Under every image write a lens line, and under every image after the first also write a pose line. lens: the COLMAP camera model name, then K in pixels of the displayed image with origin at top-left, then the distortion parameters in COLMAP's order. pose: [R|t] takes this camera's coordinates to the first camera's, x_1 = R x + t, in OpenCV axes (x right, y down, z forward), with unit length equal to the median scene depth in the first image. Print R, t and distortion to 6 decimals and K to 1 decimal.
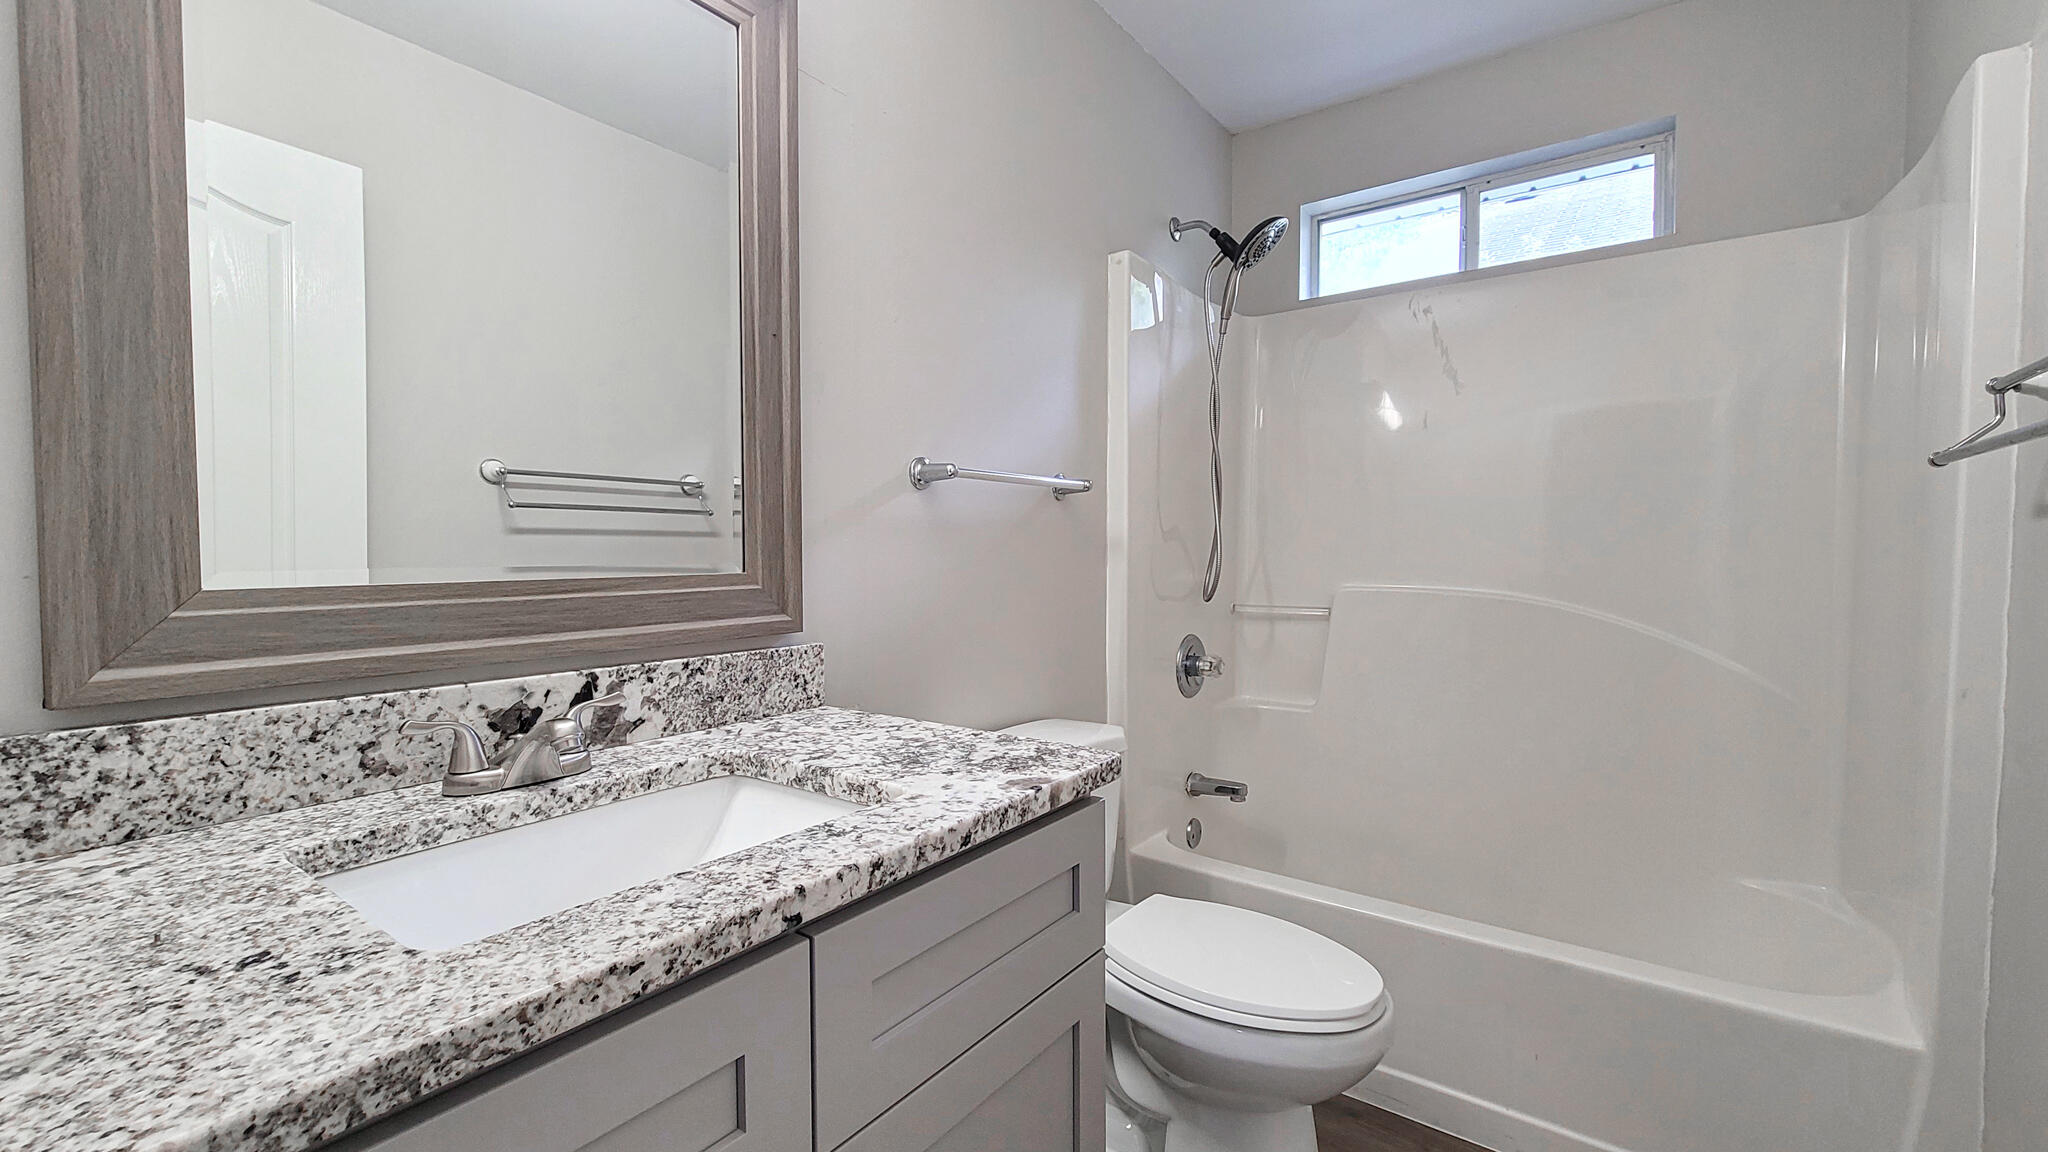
lens RADIAL K [[845.2, 0, 1030.4], [0, 845.2, 578.2], [0, 0, 1]] dist [0.000514, -0.000615]
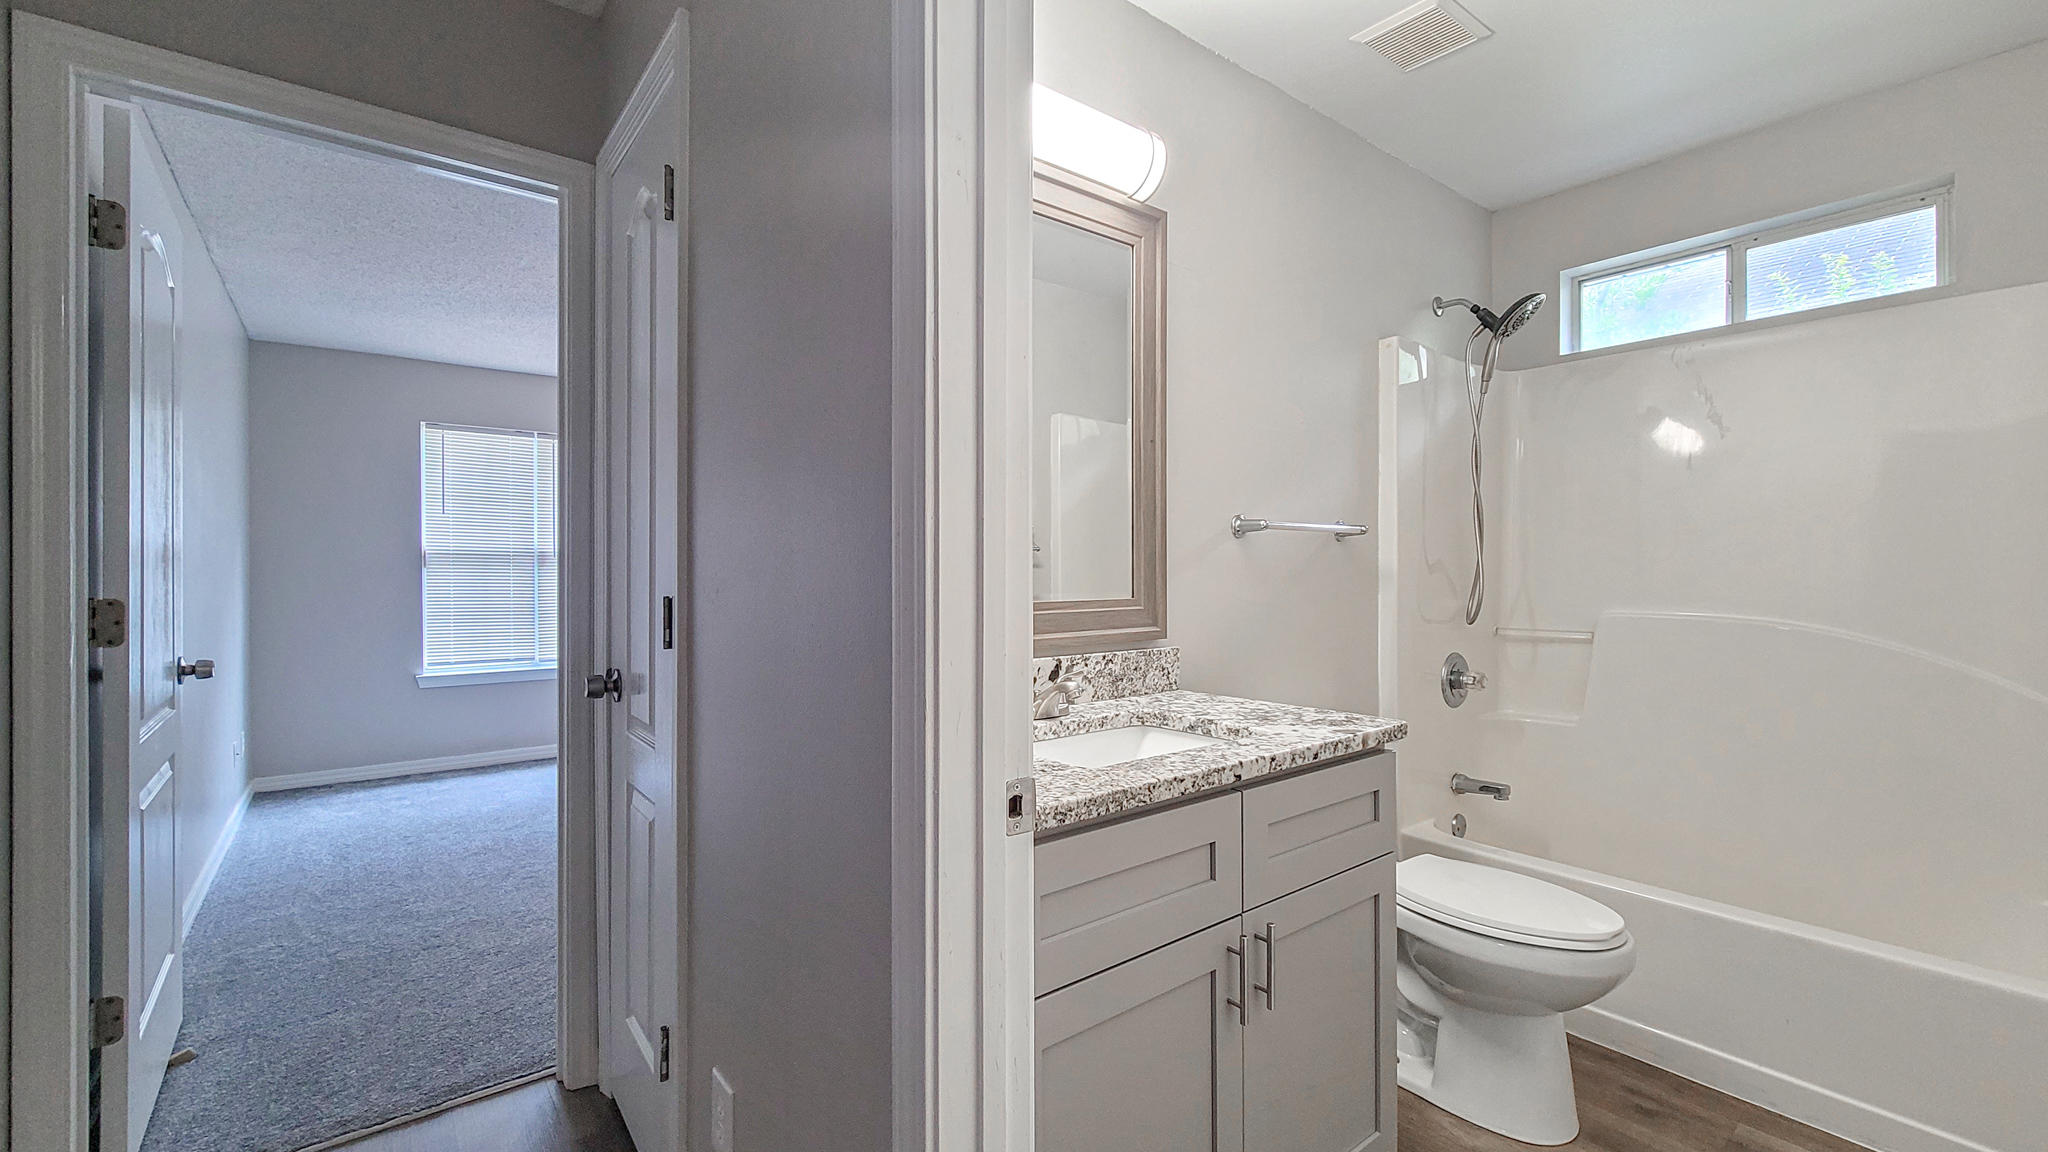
lens RADIAL K [[845.2, 0, 1023.7], [0, 845.2, 575.3], [0, 0, 1]] dist [0.000514, -0.000615]
pose [[0.960914, 0.000060, -0.276848, -0.084560], [-0.008270, 0.999560, -0.028486, -0.002609], [0.276725, 0.029663, 0.960491, -0.411616]]
